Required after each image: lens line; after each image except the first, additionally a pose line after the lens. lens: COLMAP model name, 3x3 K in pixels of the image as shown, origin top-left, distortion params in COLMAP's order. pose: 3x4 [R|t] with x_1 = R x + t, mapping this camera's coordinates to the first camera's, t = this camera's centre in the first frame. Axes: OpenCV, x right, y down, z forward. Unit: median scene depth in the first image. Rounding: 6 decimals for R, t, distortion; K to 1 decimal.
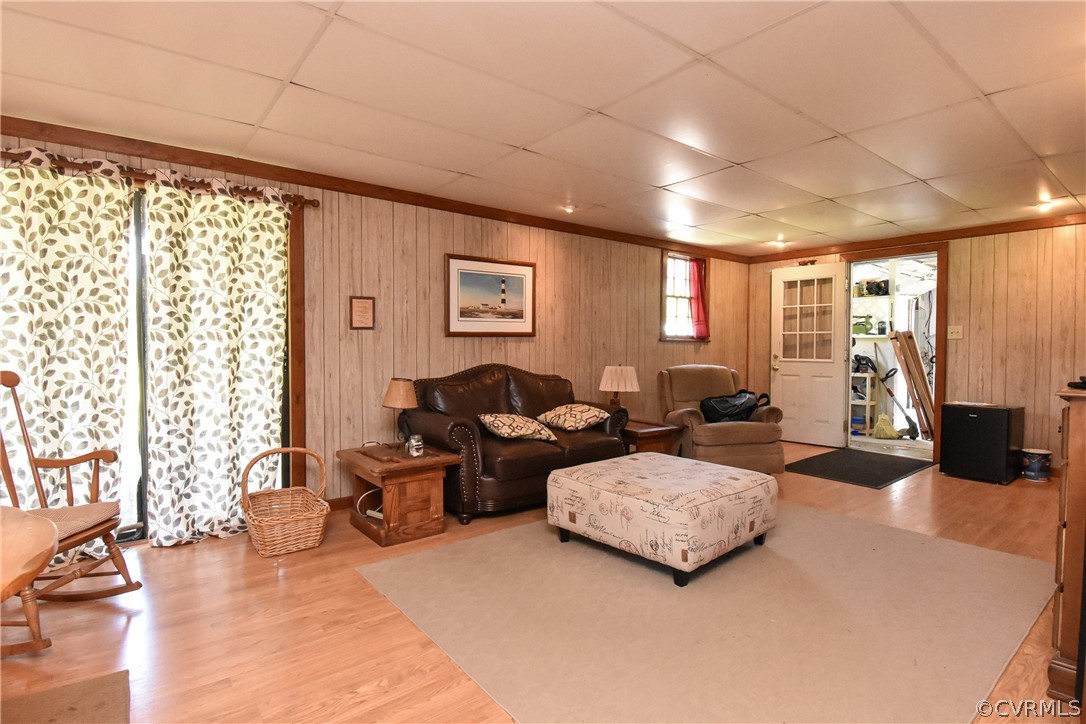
lens RADIAL K [[556.9, 0, 544.3], [0, 556.9, 358.2], [0, 0, 1]] dist [0.014910, -0.001193]
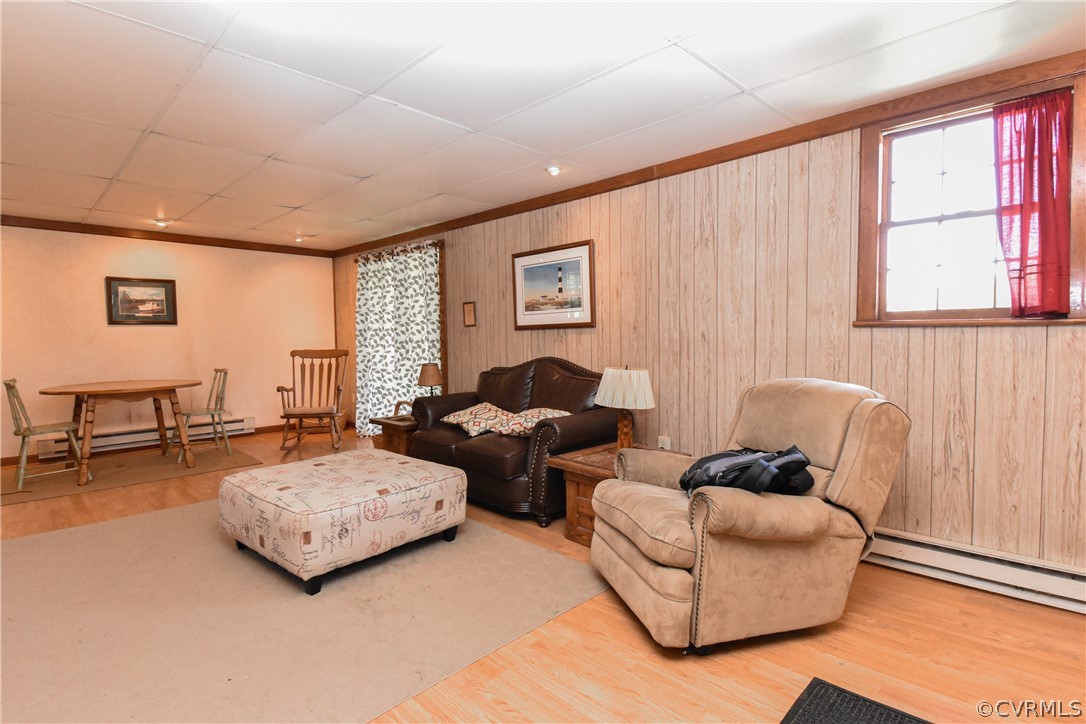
lens RADIAL K [[543.9, 0, 543.0], [0, 543.9, 362.0], [0, 0, 1]] dist [0.021644, -0.000573]
pose [[0.106167, 0.044536, -0.993350, 0.829546], [-0.012127, 0.998980, 0.043492, -0.022108], [0.994274, 0.007429, 0.106599, 0.875280]]
